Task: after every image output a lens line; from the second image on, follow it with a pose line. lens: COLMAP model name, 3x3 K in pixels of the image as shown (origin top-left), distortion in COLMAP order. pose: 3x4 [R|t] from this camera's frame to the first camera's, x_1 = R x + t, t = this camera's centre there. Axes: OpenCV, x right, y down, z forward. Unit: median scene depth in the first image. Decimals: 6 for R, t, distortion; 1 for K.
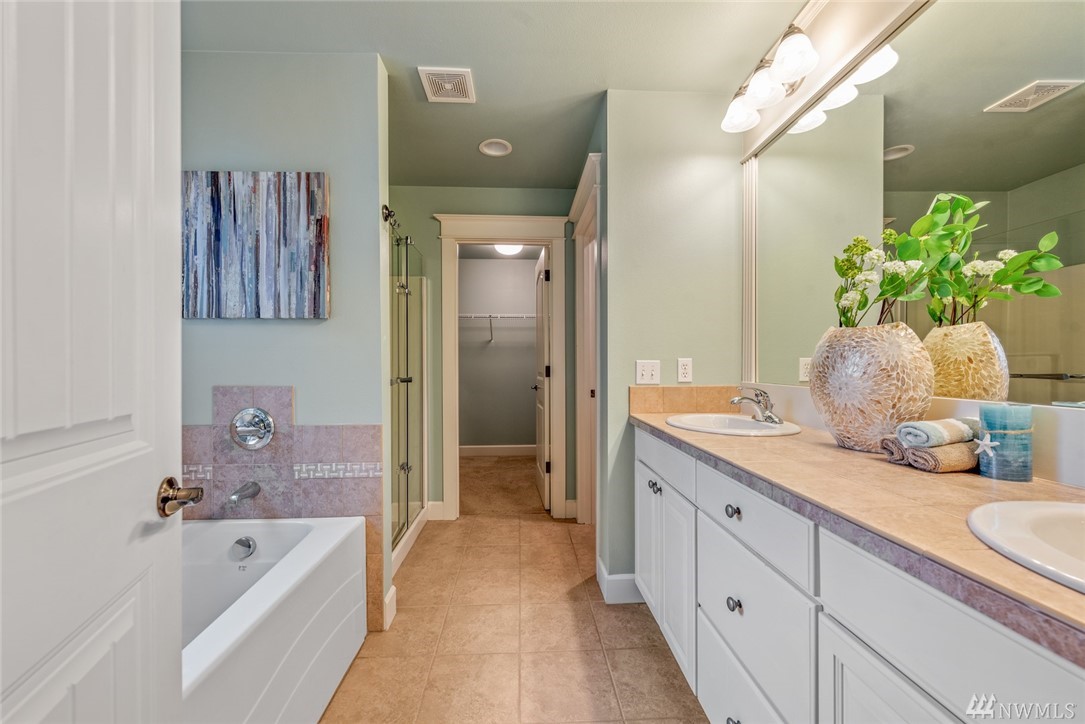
lens RADIAL K [[421.4, 0, 540.3], [0, 421.4, 366.3], [0, 0, 1]] dist [0.000580, -0.000370]
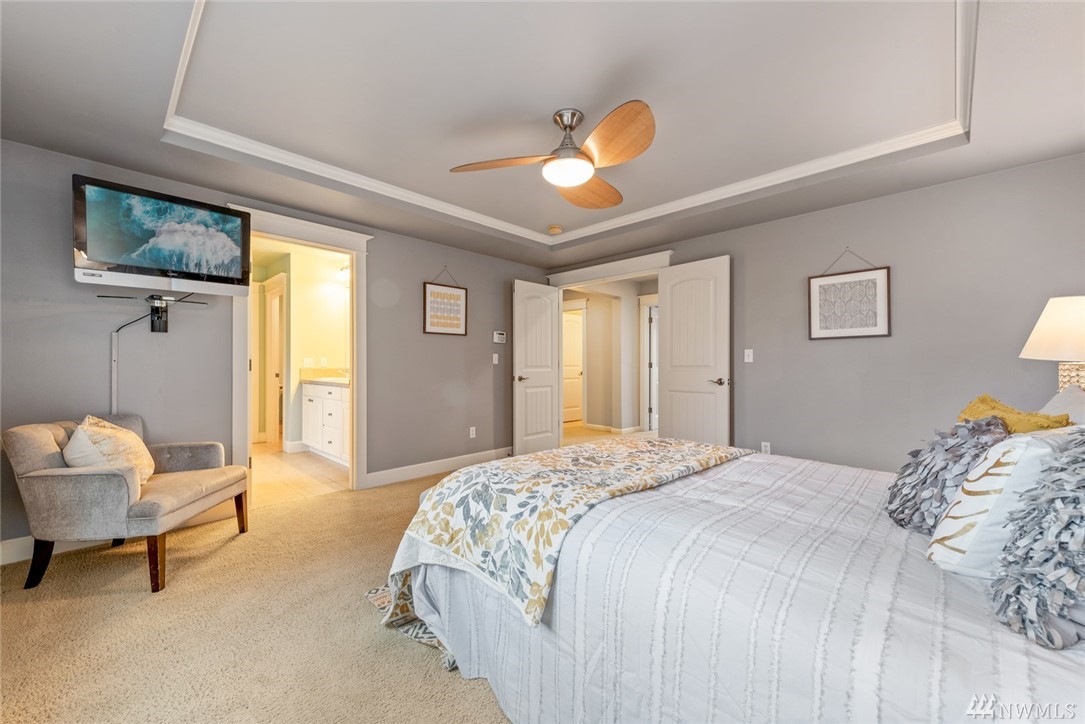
lens RADIAL K [[421.4, 0, 540.3], [0, 421.4, 366.3], [0, 0, 1]] dist [0.000580, -0.000370]
pose [[0.732678, 0.000691, 0.680575, -0.468033], [-0.000079, 1.000000, -0.000930, 0.036247], [-0.680576, 0.000627, 0.732678, -1.896222]]
